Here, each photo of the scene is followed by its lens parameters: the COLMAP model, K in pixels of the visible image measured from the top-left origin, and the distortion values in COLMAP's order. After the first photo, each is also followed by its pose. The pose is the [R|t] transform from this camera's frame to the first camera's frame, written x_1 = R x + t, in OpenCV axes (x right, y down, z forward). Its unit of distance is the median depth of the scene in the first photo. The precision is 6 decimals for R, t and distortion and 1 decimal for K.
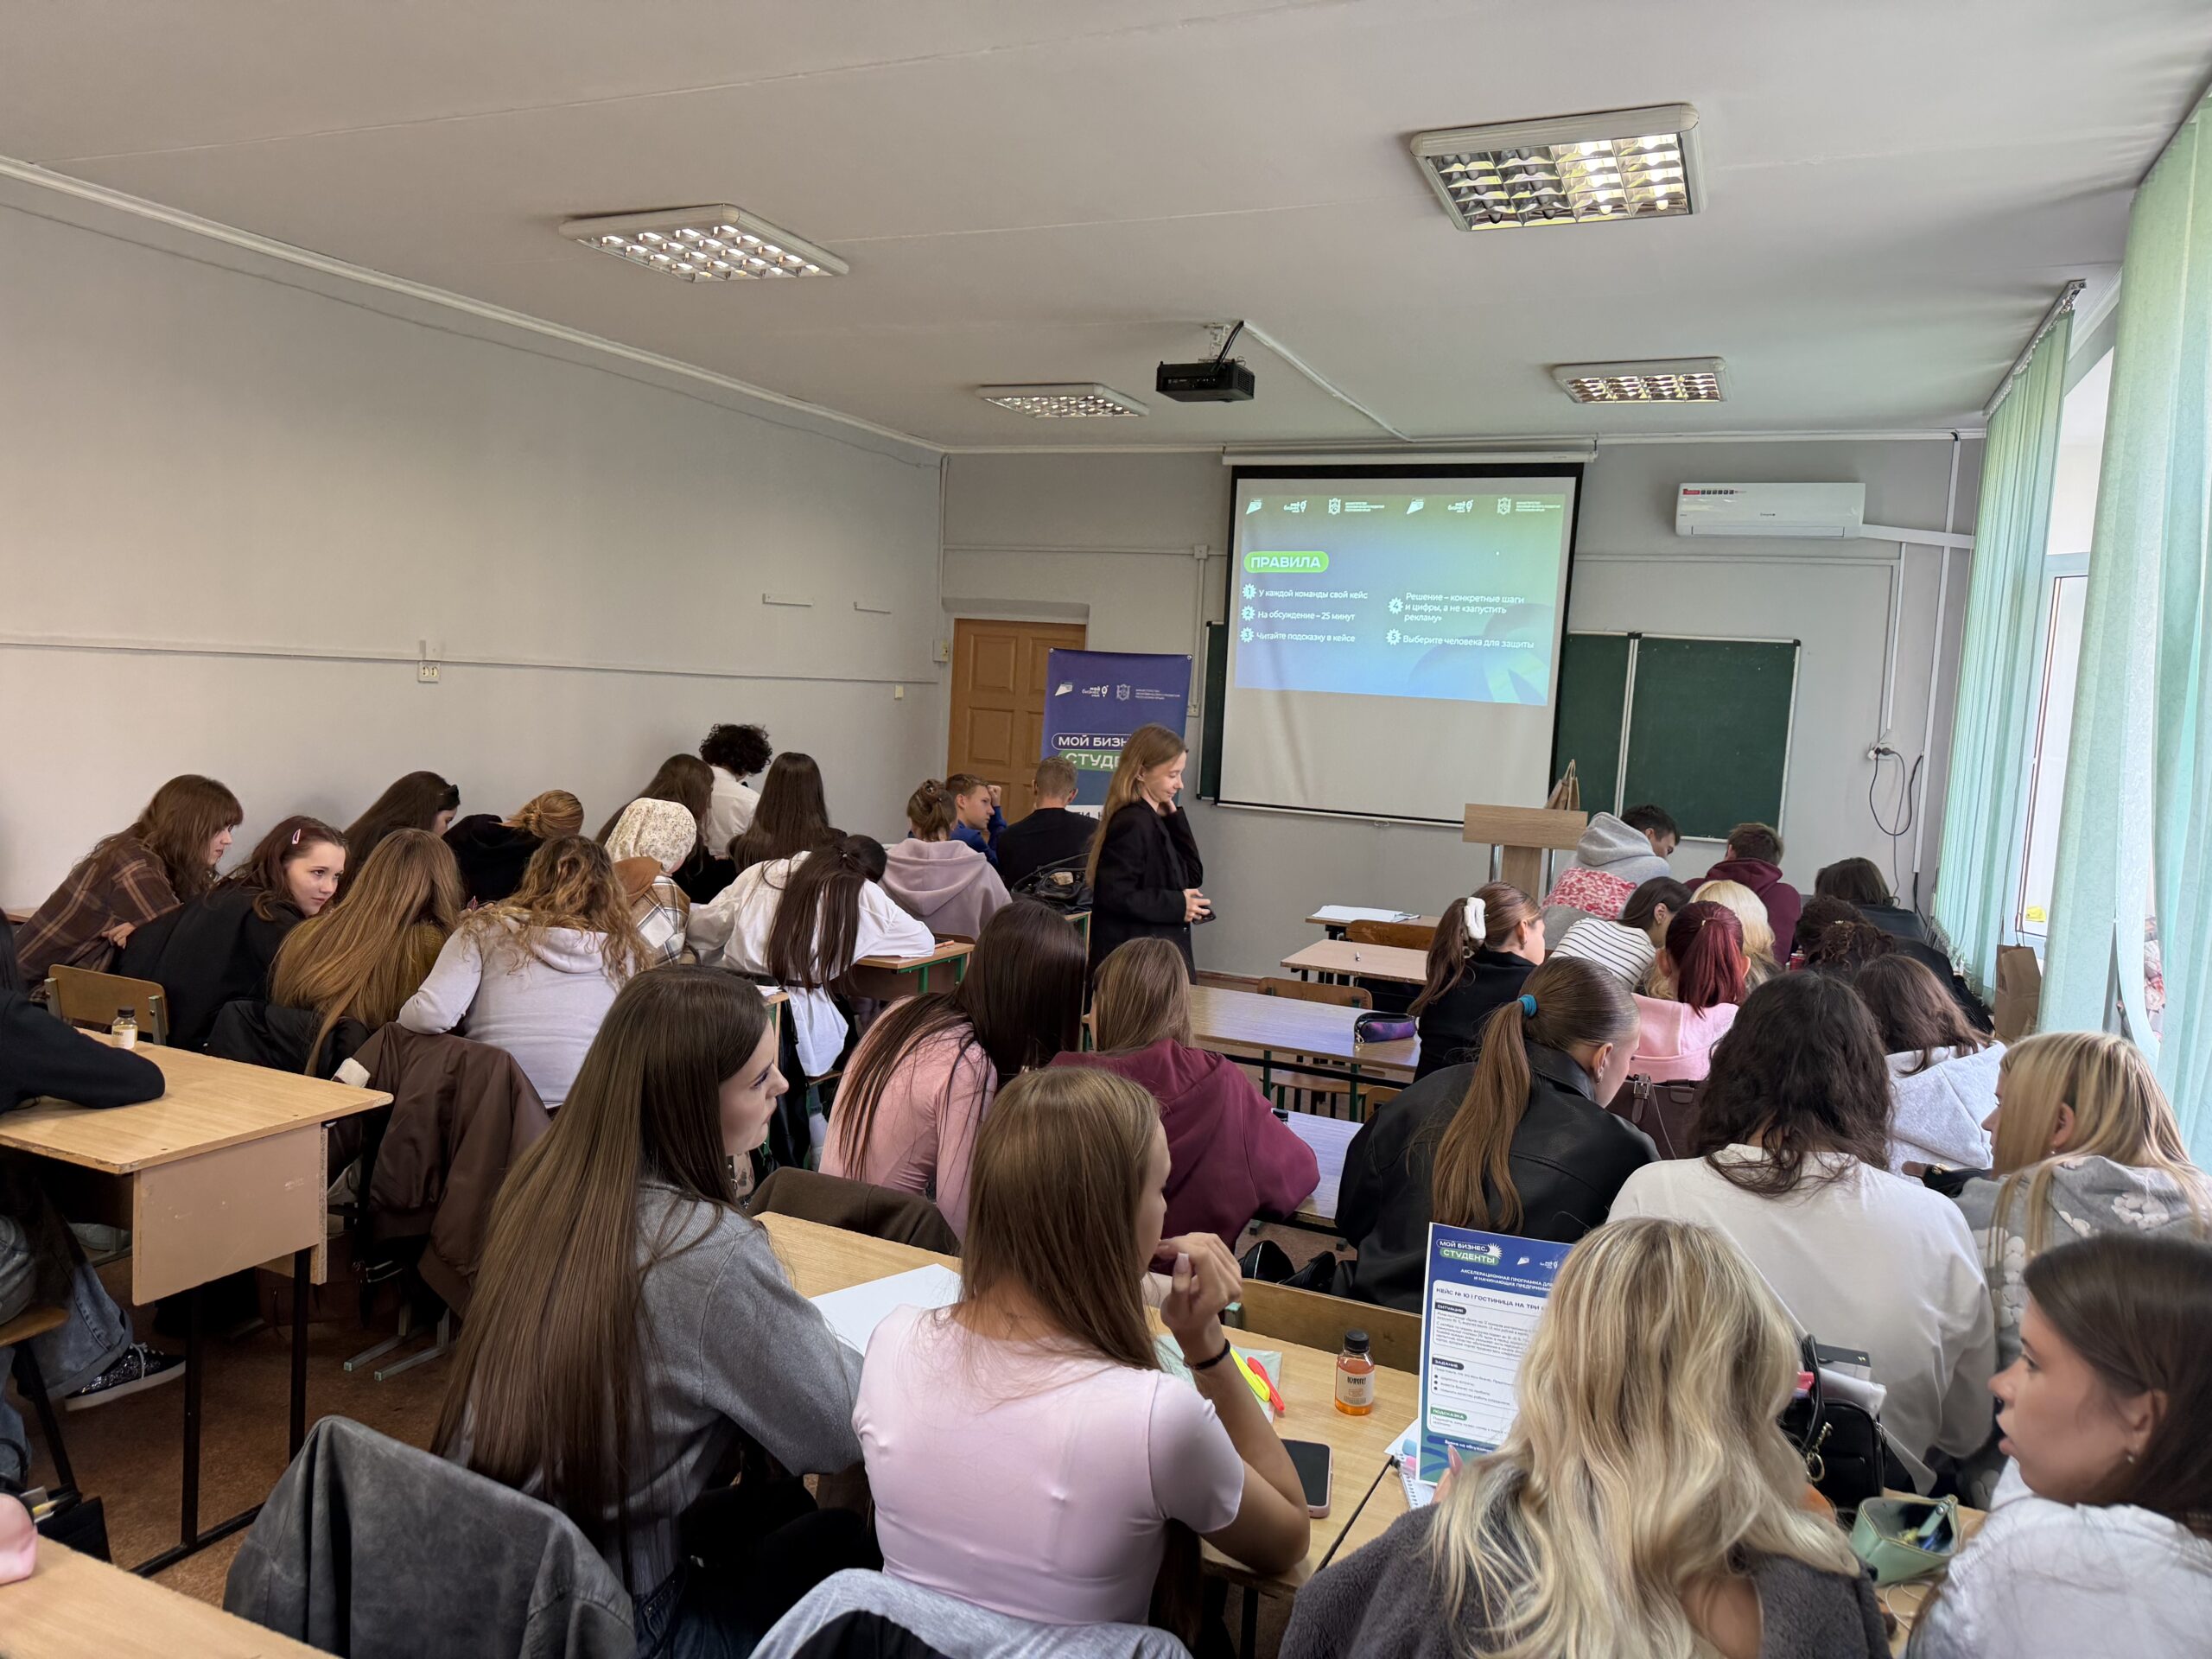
lens RADIAL K [[1542.1, 0, 1080.9], [0, 1542.1, 819.8], [0, 0, 1]] dist [0.042294, -0.052584]
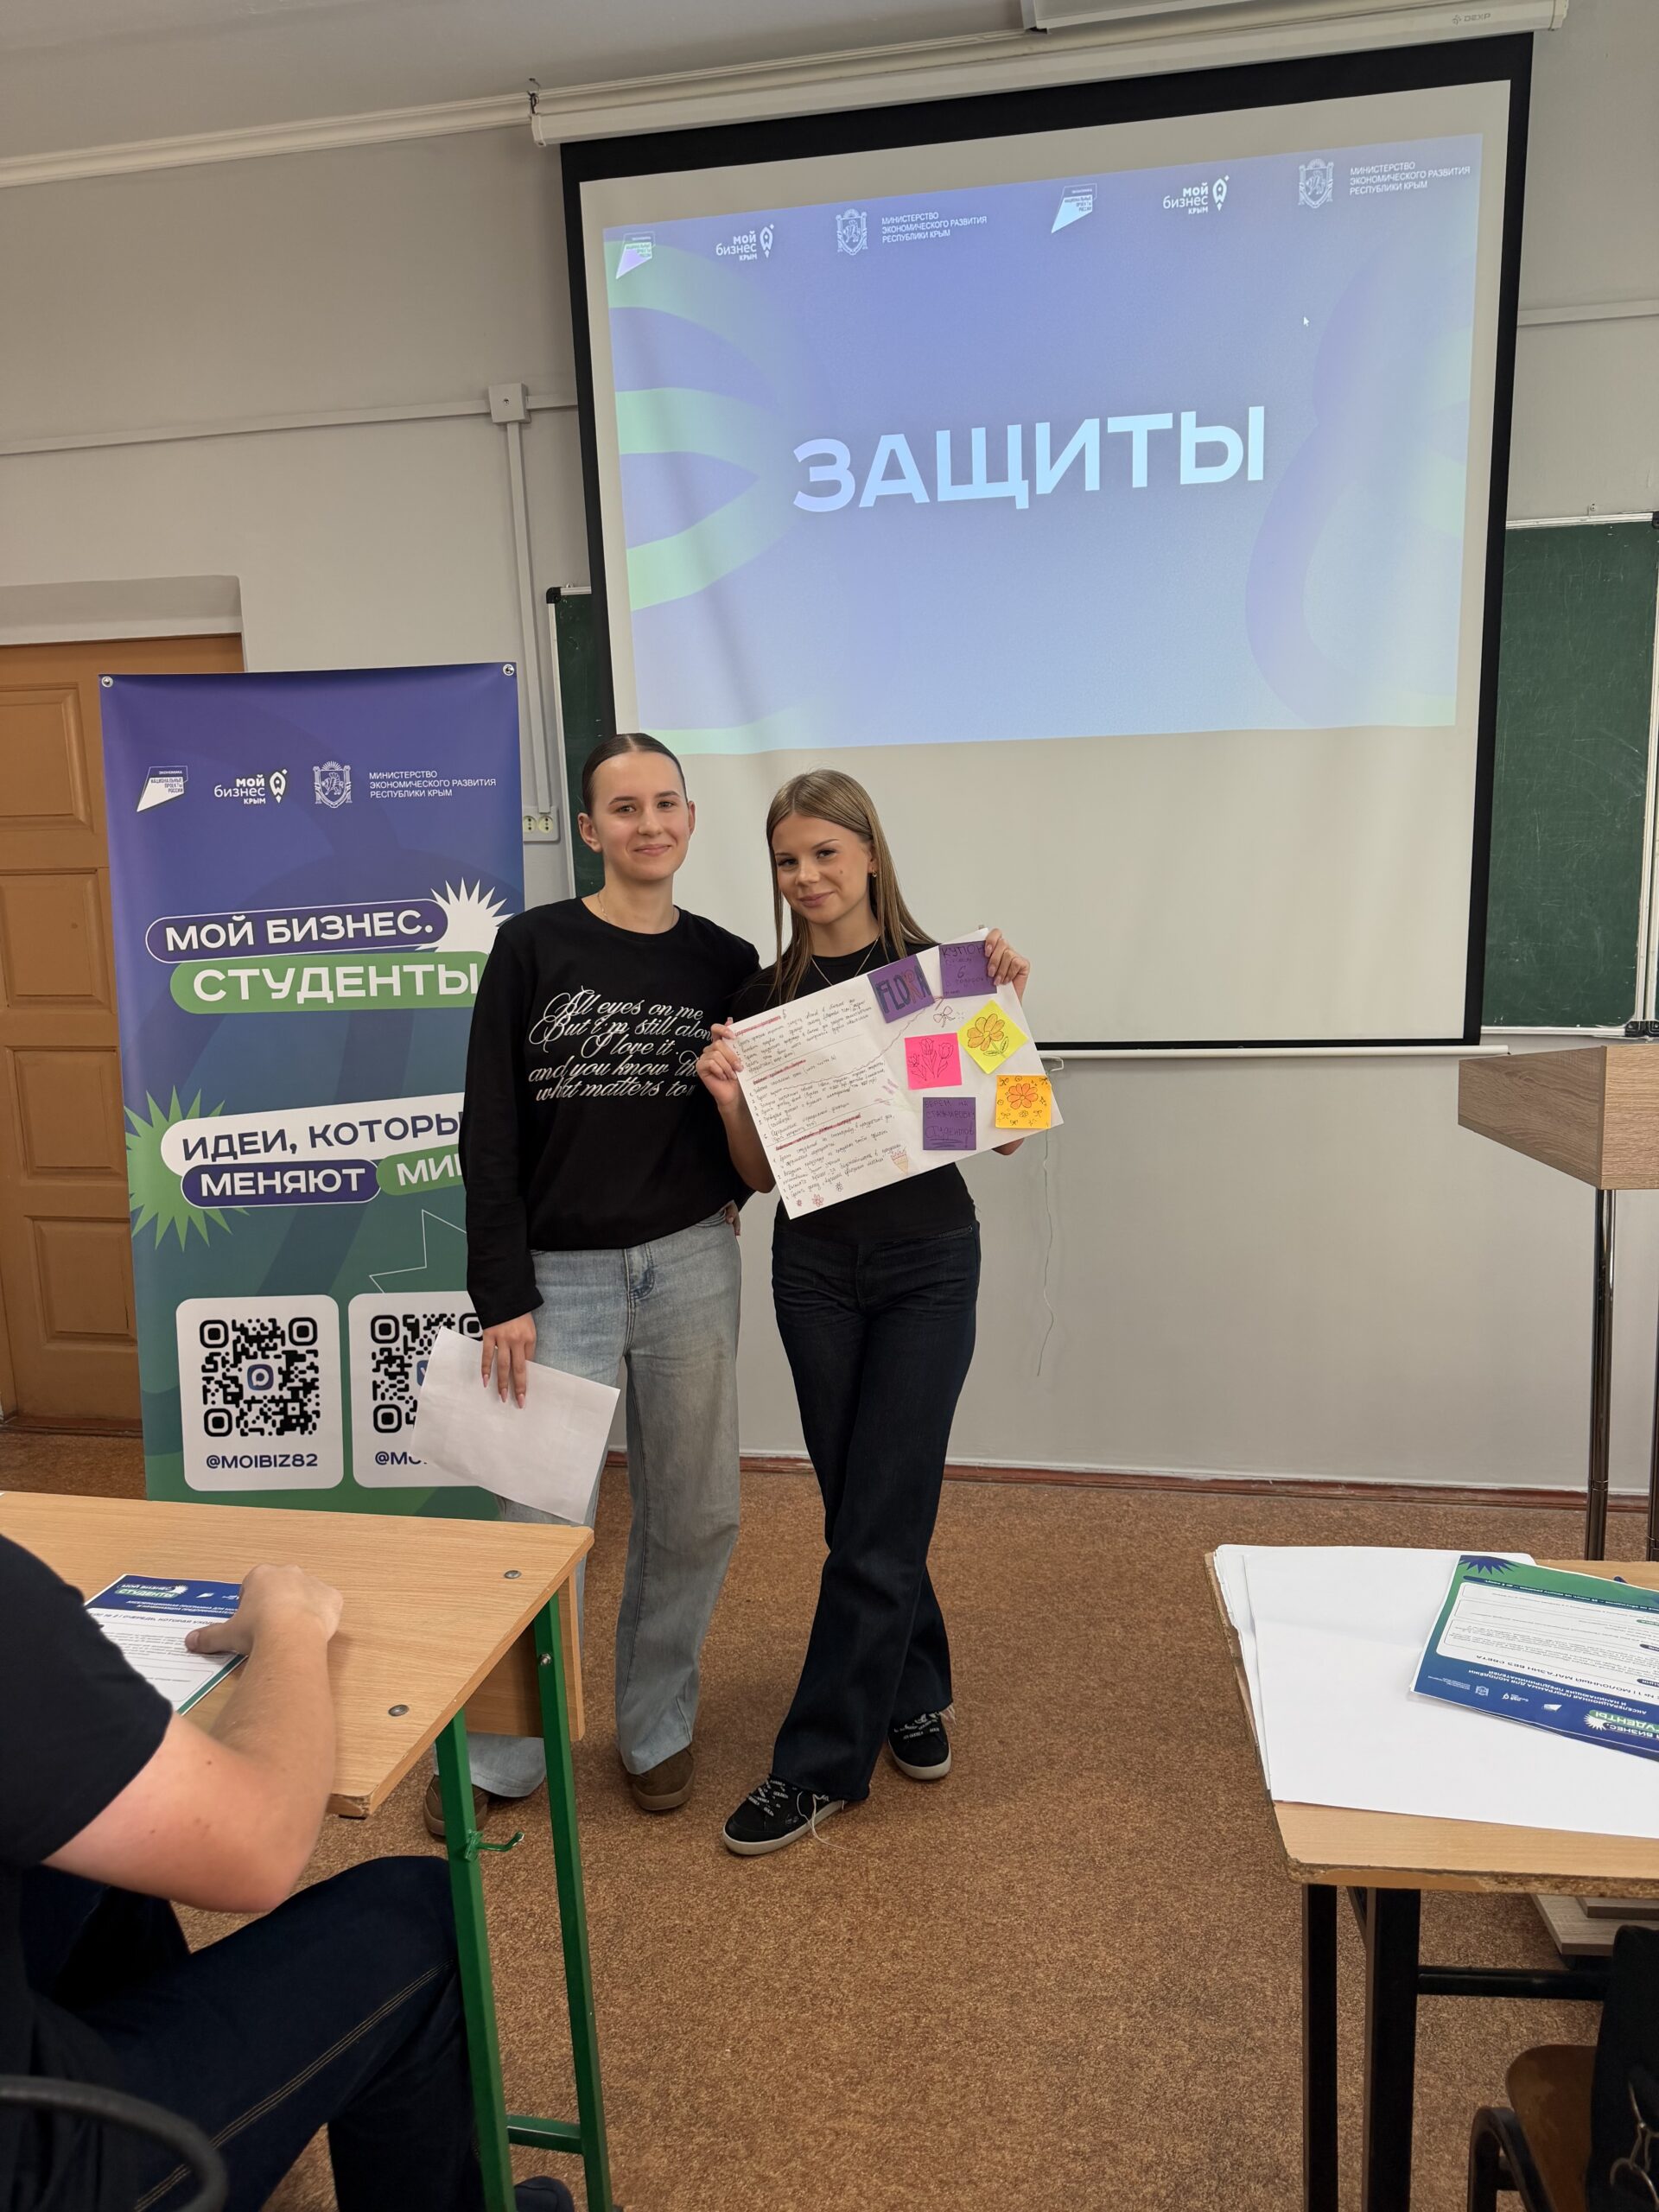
lens RADIAL K [[1542.1, 0, 834.3], [0, 1542.1, 1104.7], [0, 0, 1]] dist [0.042294, -0.052584]
pose [[0.965181, -0.126502, 0.228958, 0.048516], [0.106703, 0.989555, 0.096933, -0.032467], [-0.238829, -0.069128, 0.968598, 0.629669]]
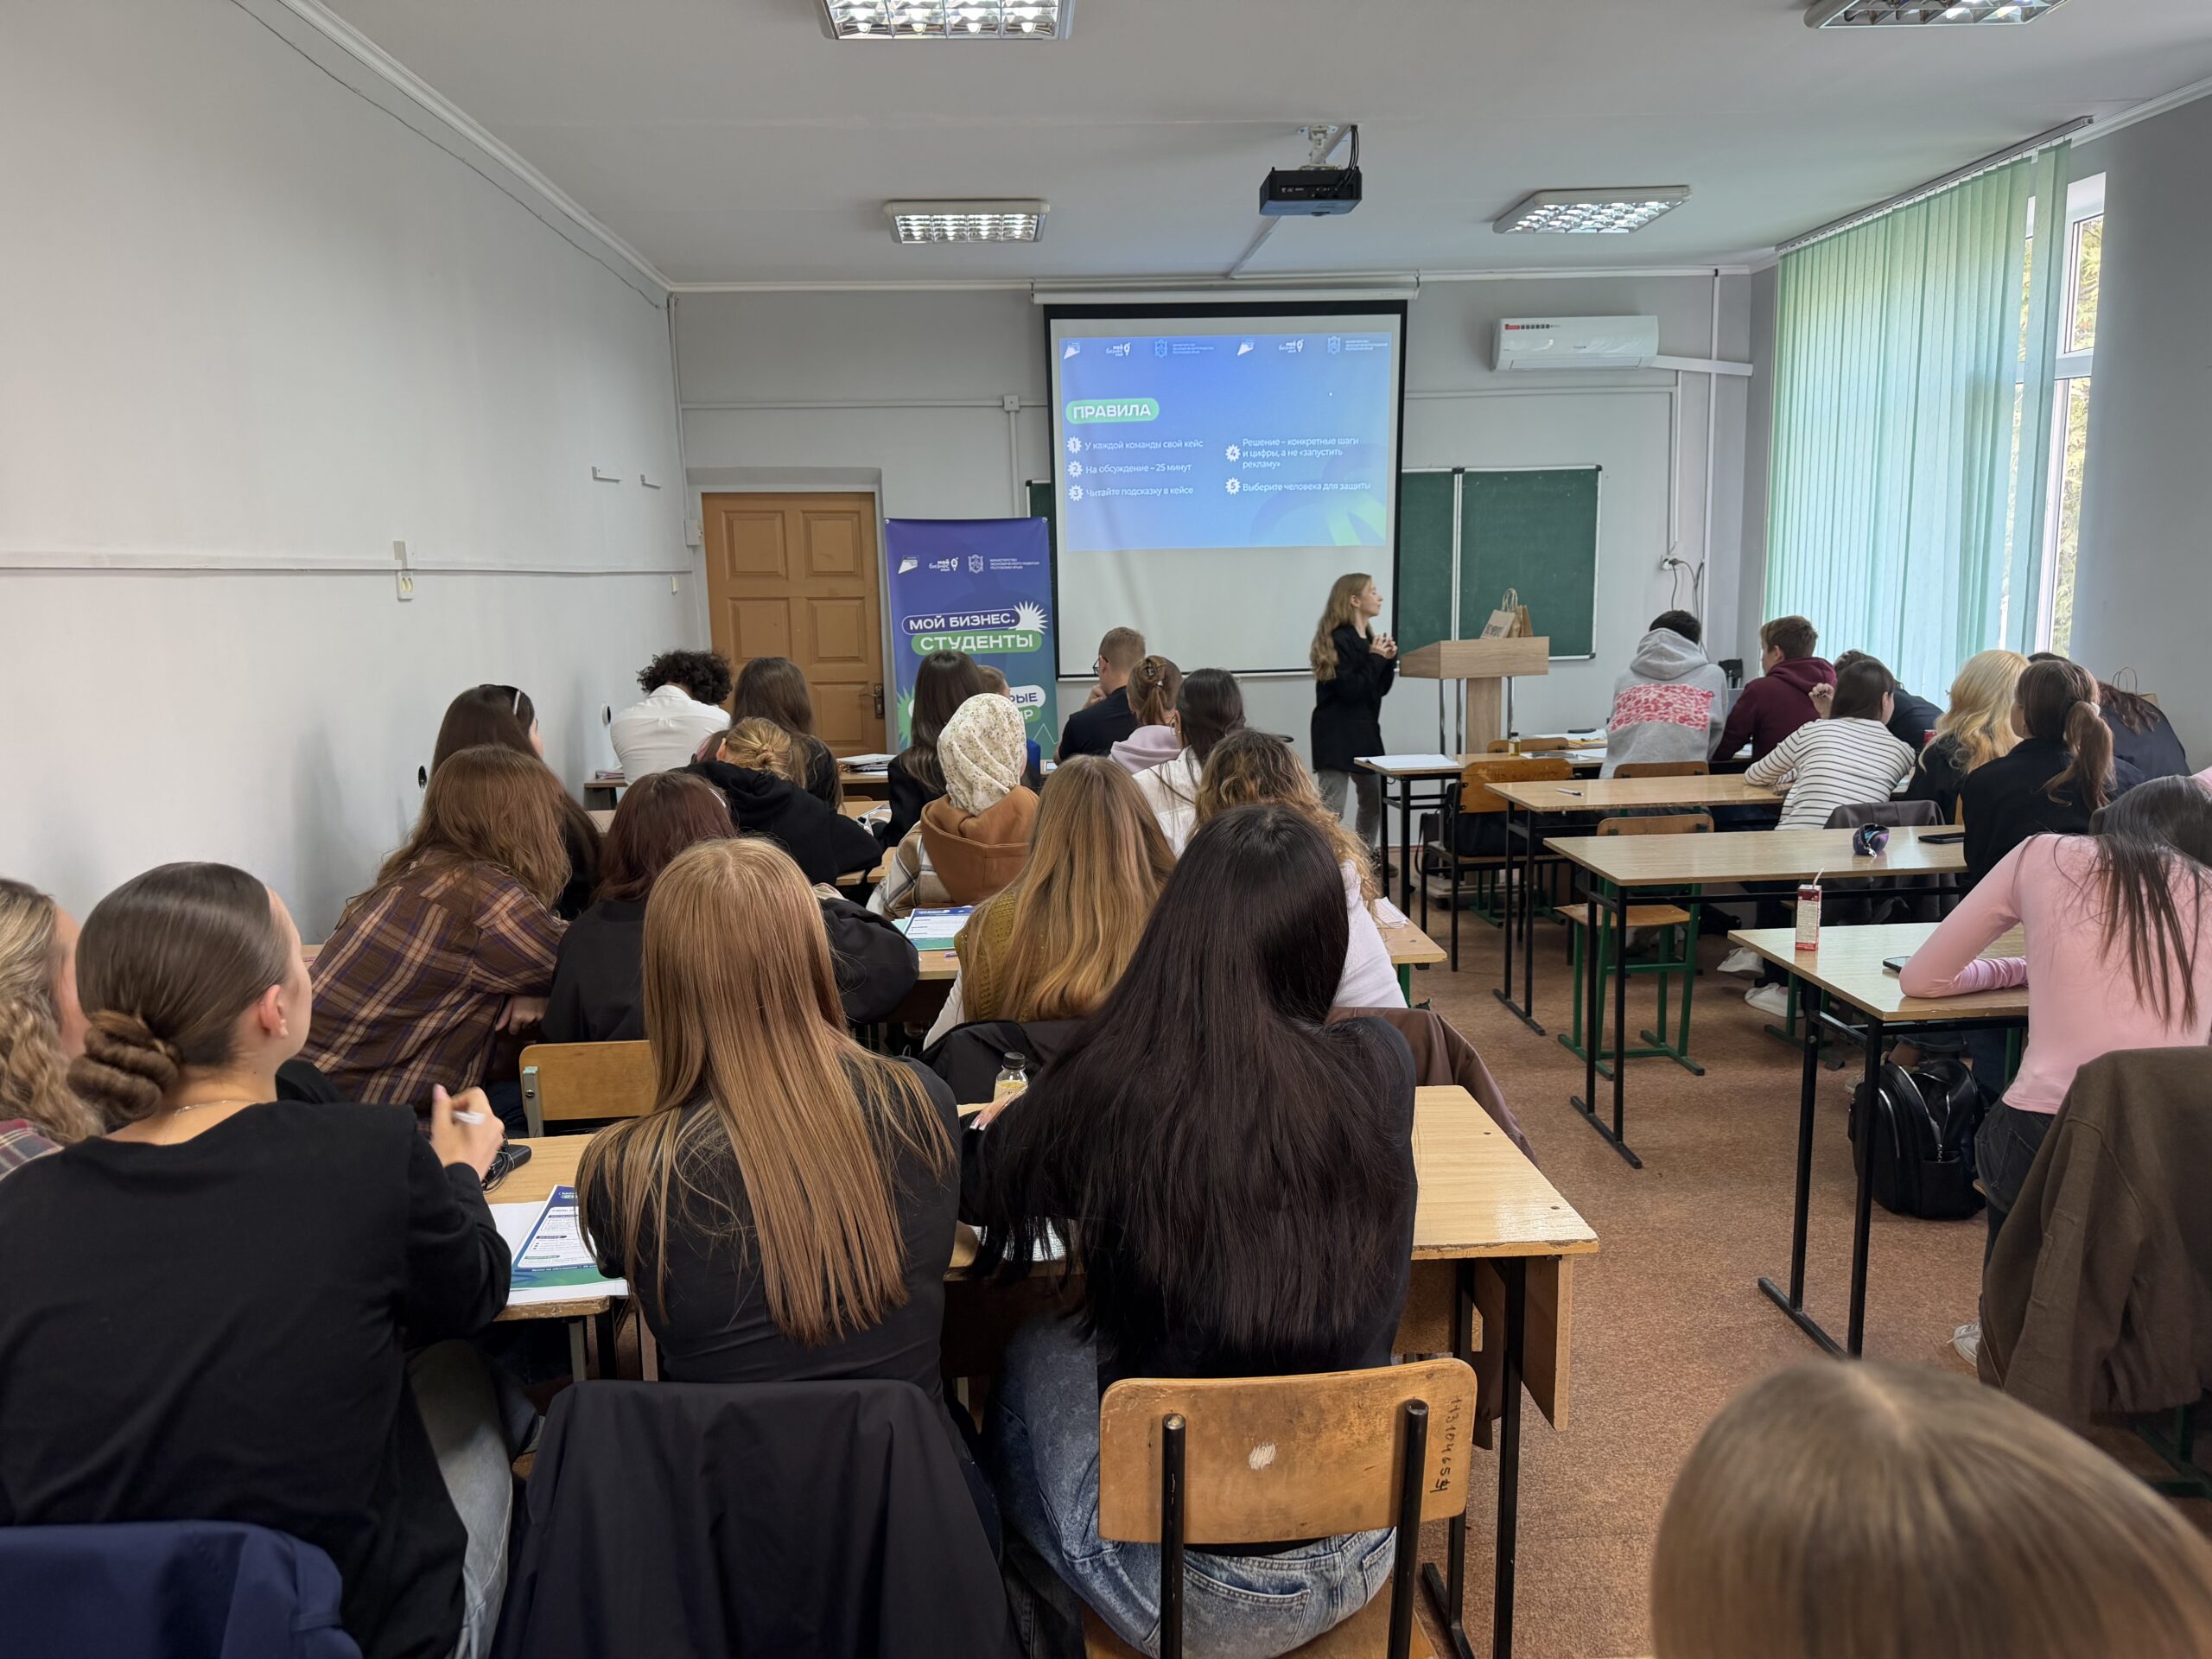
lens RADIAL K [[1542.1, 0, 1114.2], [0, 1542.1, 839.5], [0, 0, 1]] dist [0.042294, -0.052584]
pose [[0.877175, -0.154850, 0.454518, -0.339845], [0.114023, 0.986671, 0.116097, -0.019835], [-0.466437, -0.050012, 0.883139, 0.163529]]
